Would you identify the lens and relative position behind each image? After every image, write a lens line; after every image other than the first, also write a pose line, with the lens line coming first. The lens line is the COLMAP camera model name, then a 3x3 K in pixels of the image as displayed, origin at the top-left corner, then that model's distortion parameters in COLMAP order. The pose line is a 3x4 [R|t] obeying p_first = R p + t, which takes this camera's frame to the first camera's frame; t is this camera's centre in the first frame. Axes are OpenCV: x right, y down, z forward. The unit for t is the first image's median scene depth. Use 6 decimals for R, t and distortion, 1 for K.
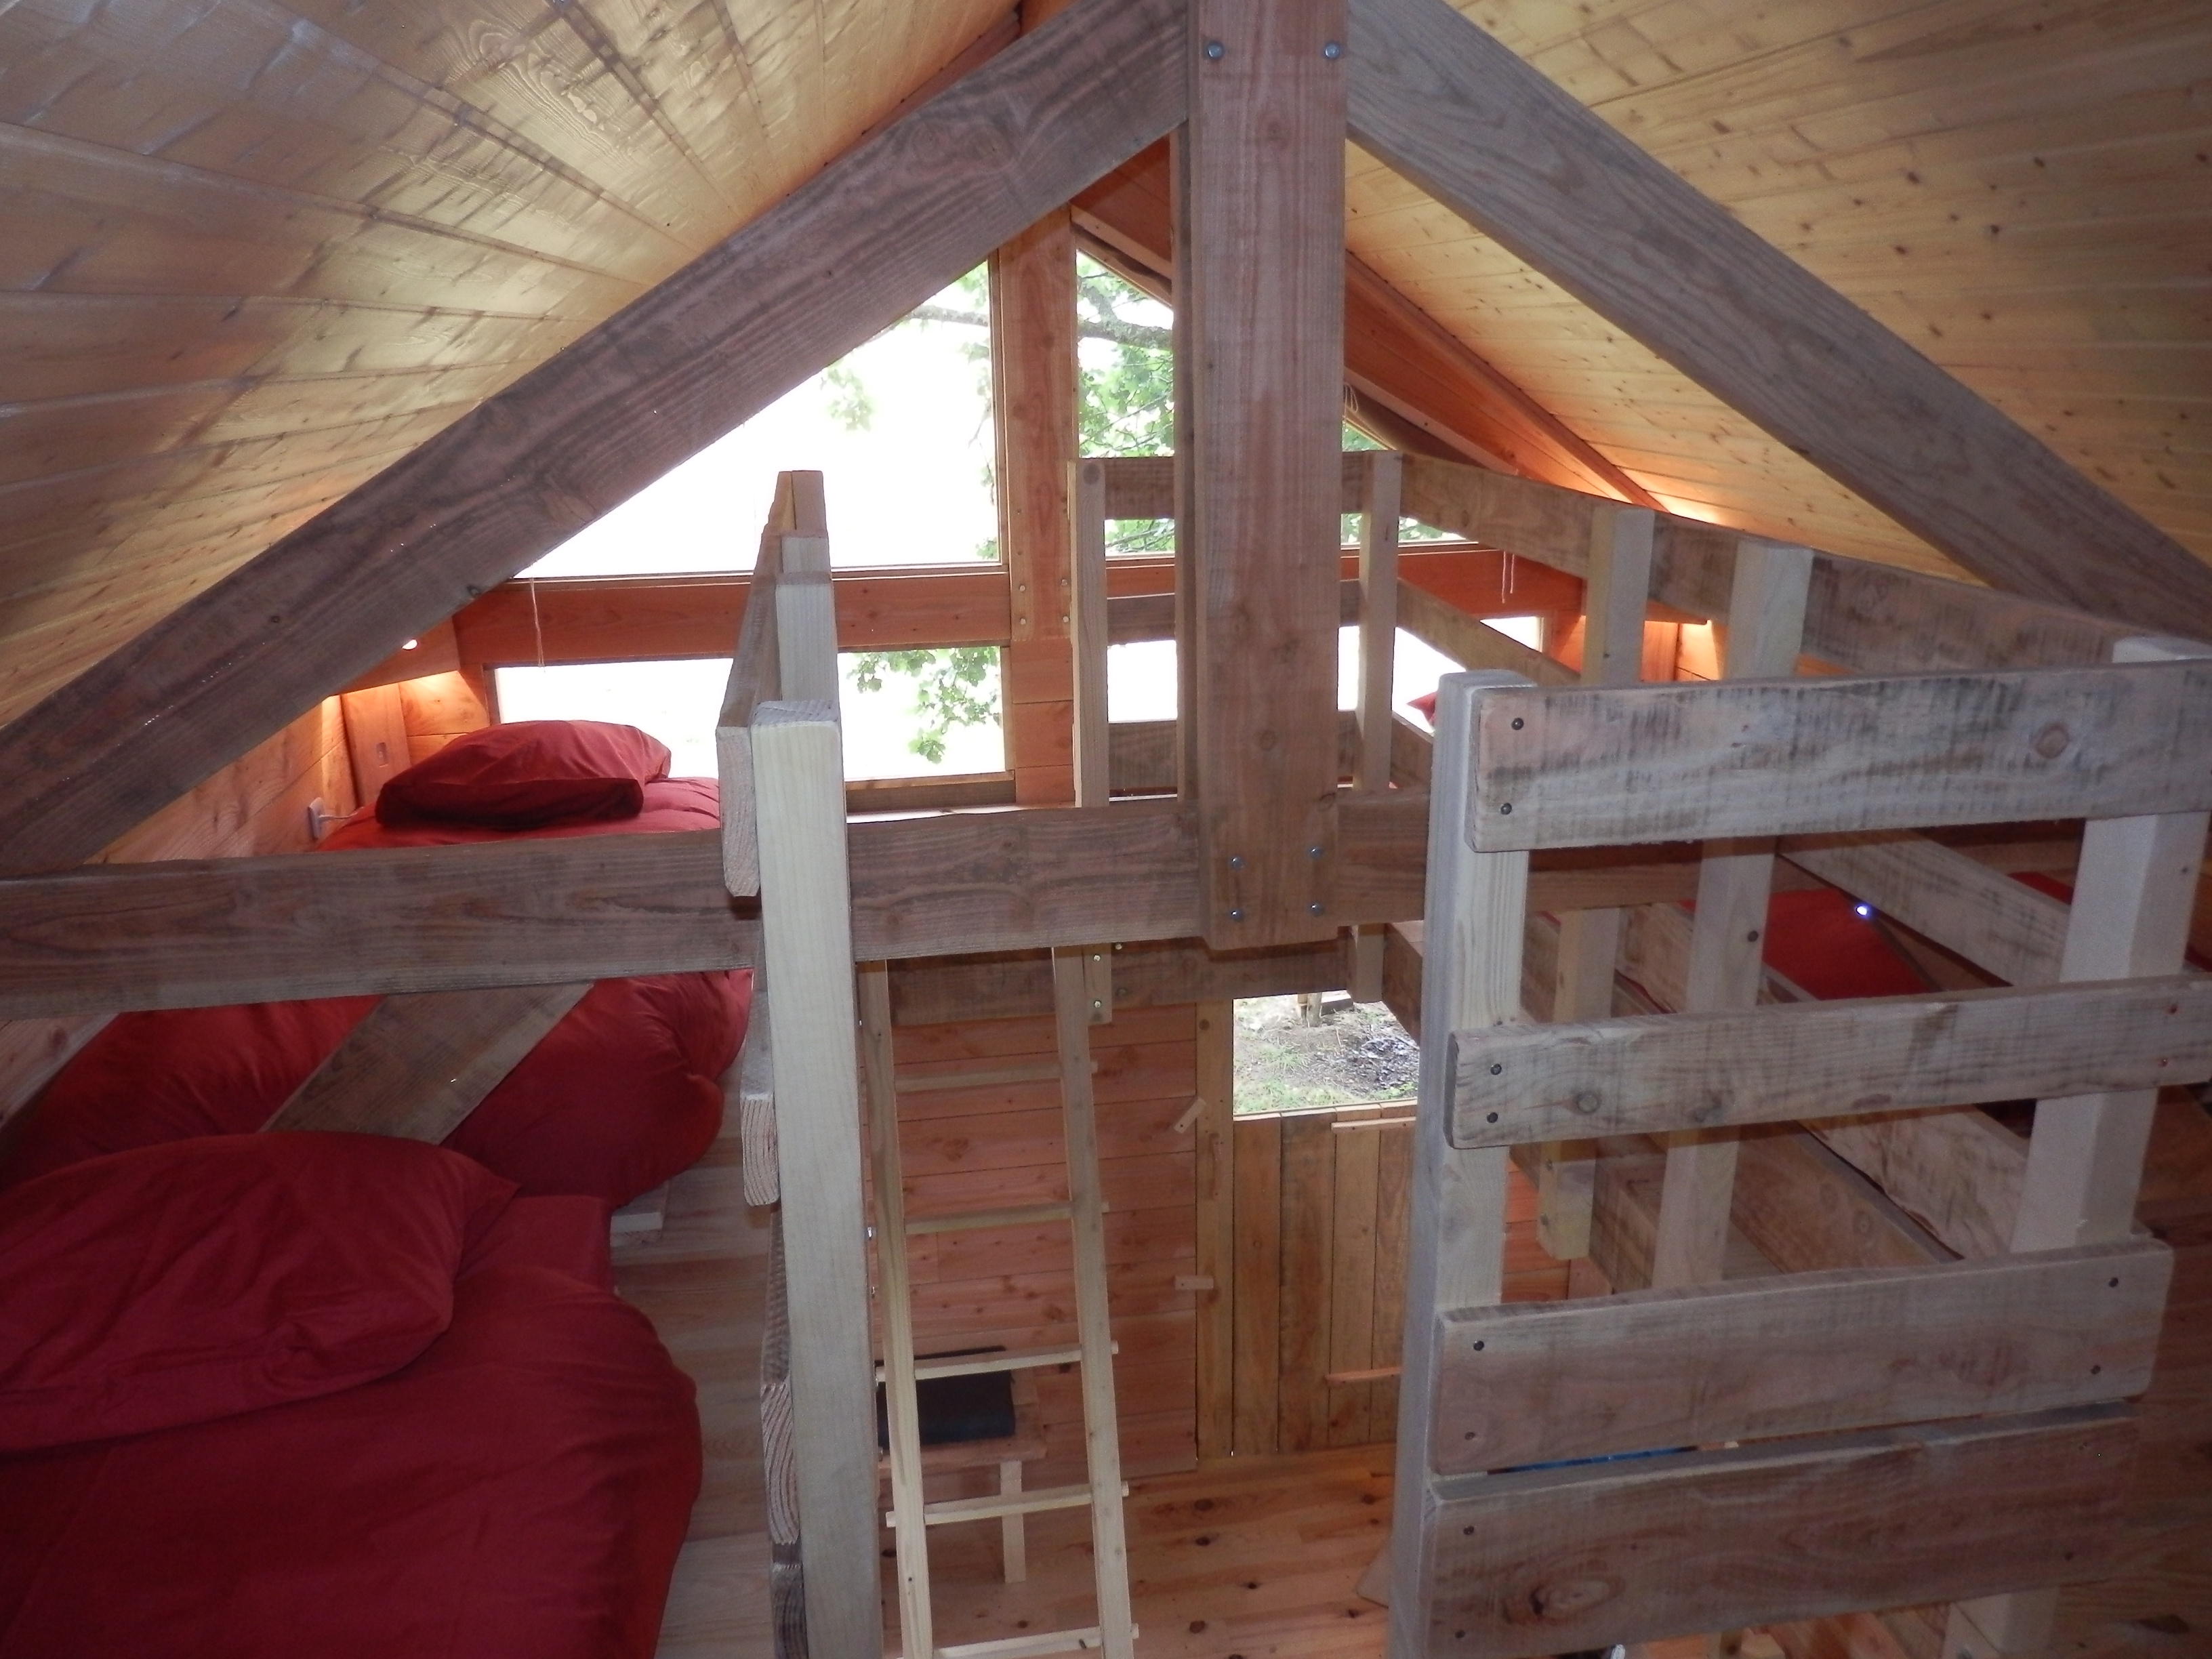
lens RADIAL K [[1615.3, 0, 1108.3], [0, 1615.3, 834.3], [0, 0, 1]] dist [-0.003485, -0.000461]
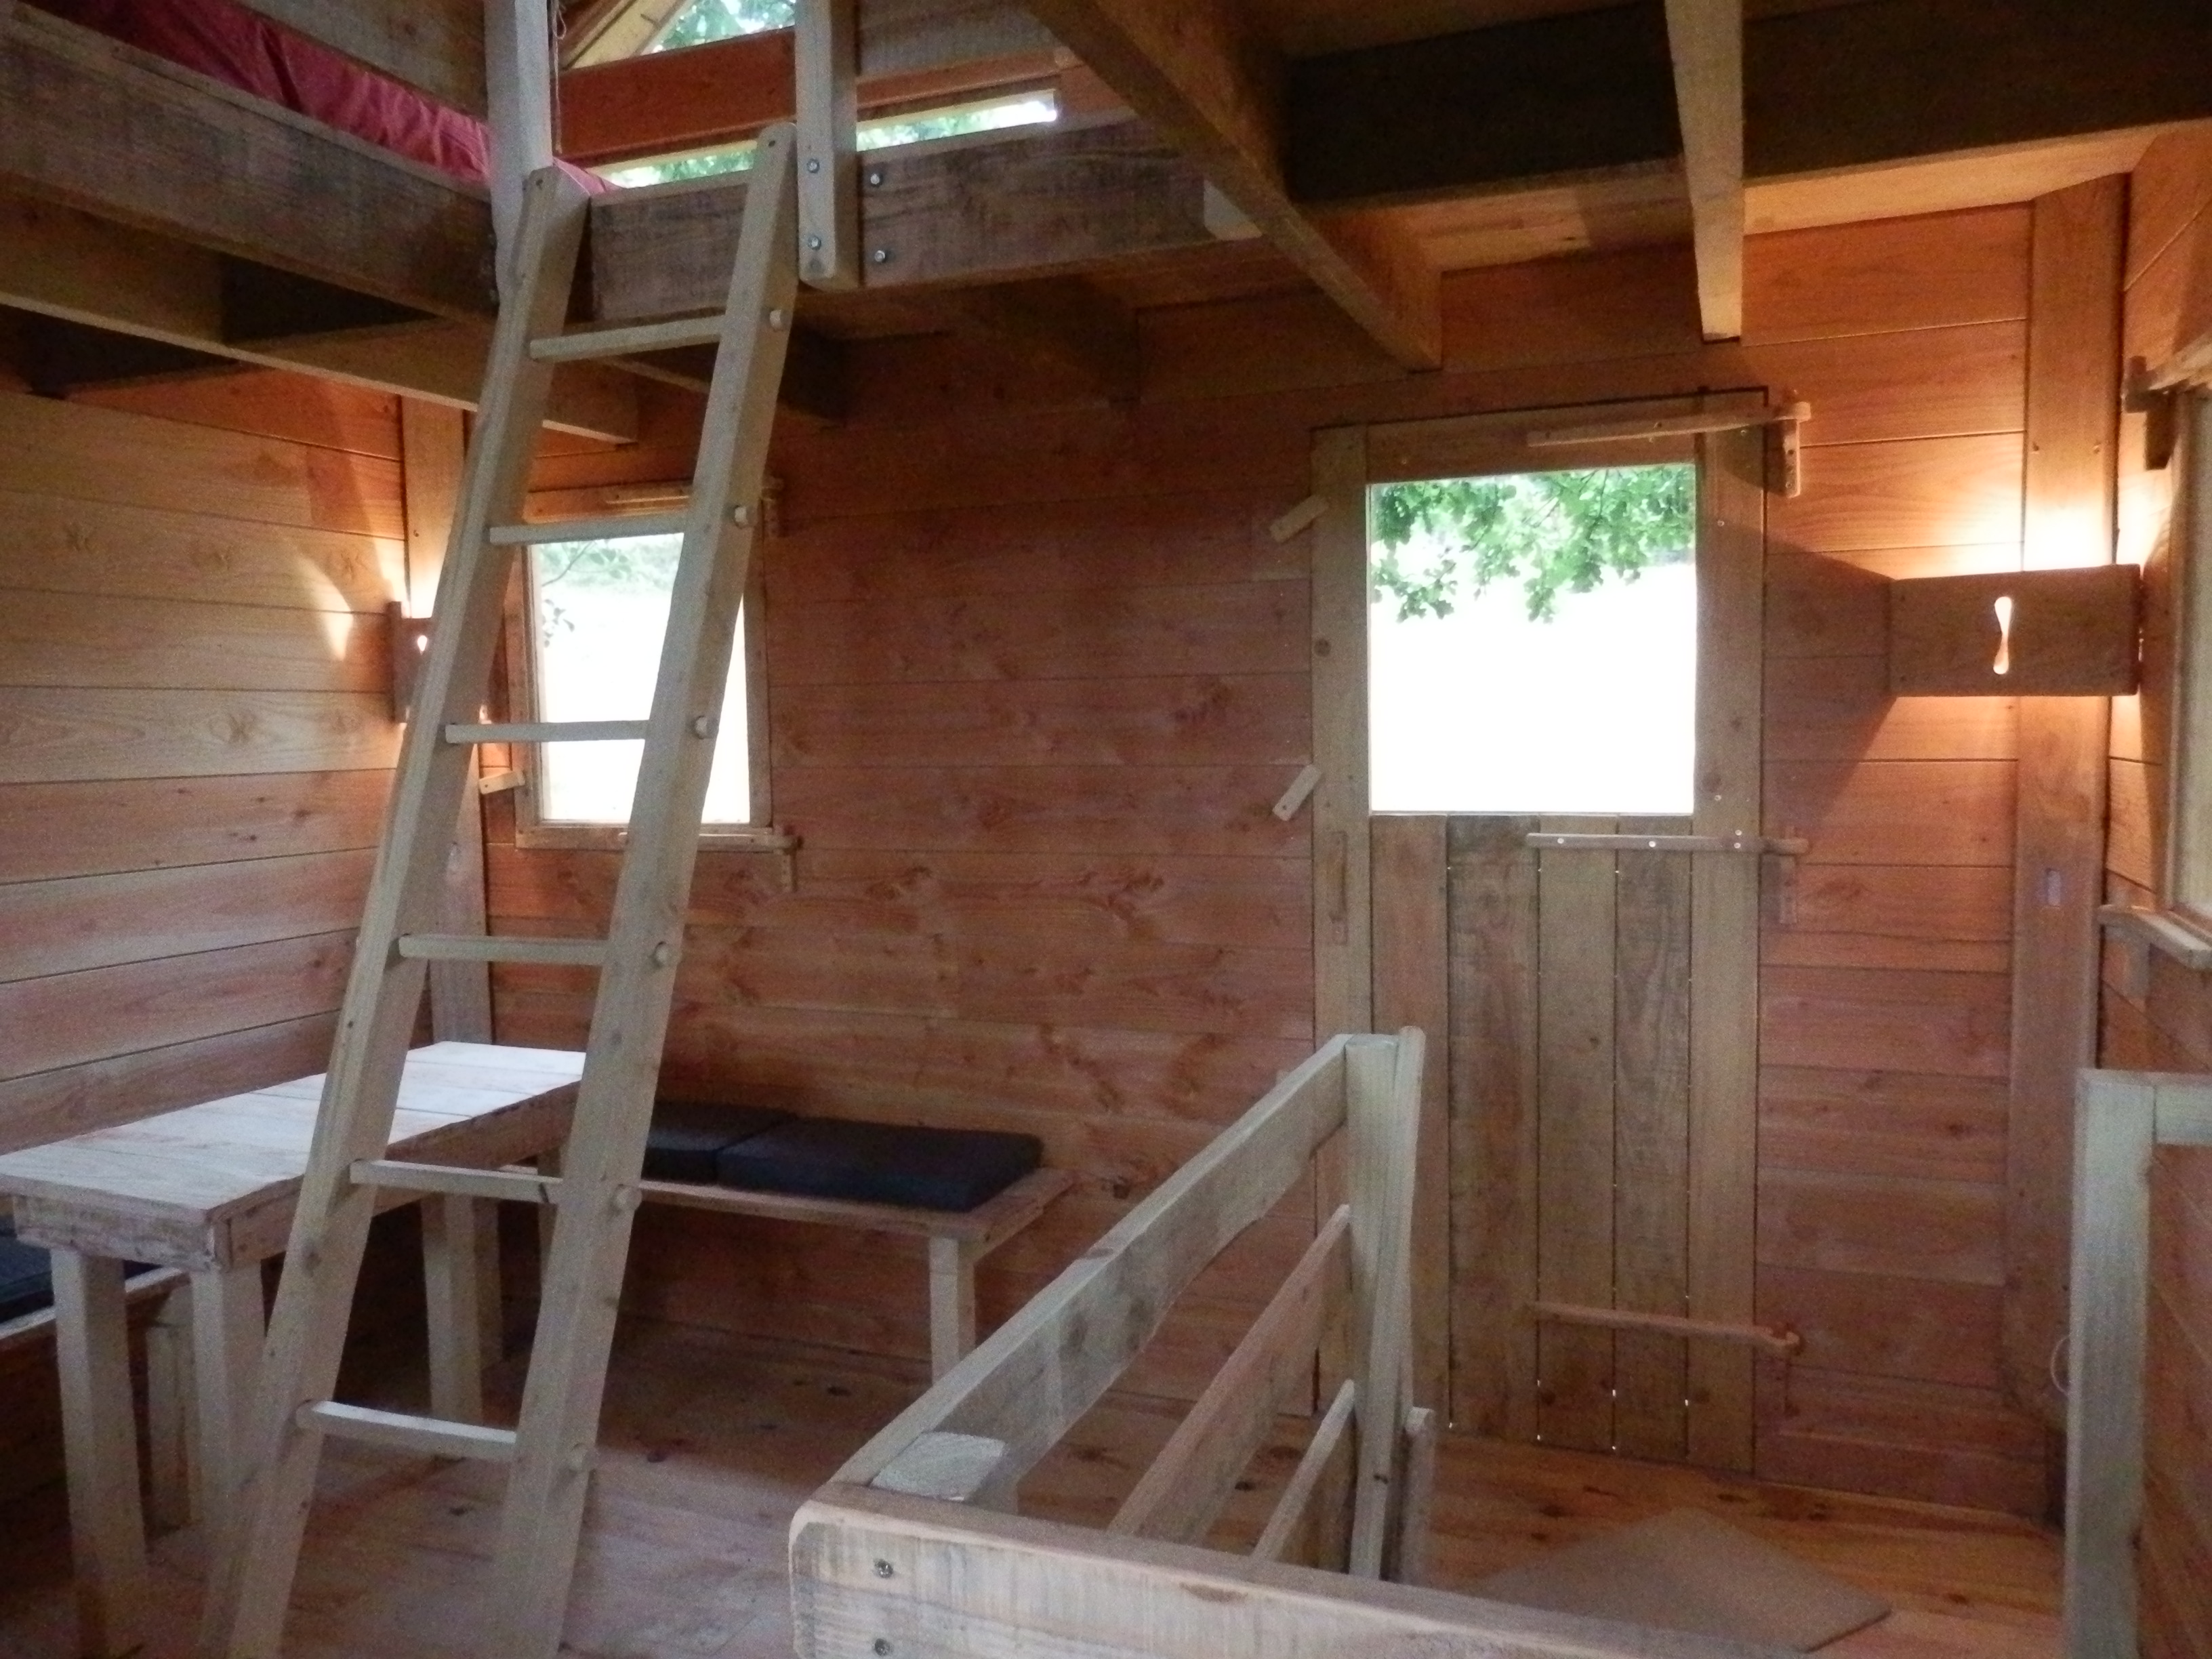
lens RADIAL K [[1615.3, 0, 1108.8], [0, 1615.3, 826.8], [0, 0, 1]] dist [-0.003485, -0.000461]
pose [[0.865379, 0.040332, -0.499493, 0.300520], [-0.148699, 0.972529, -0.179095, 0.303828], [0.478548, 0.229259, 0.847604, 0.389918]]
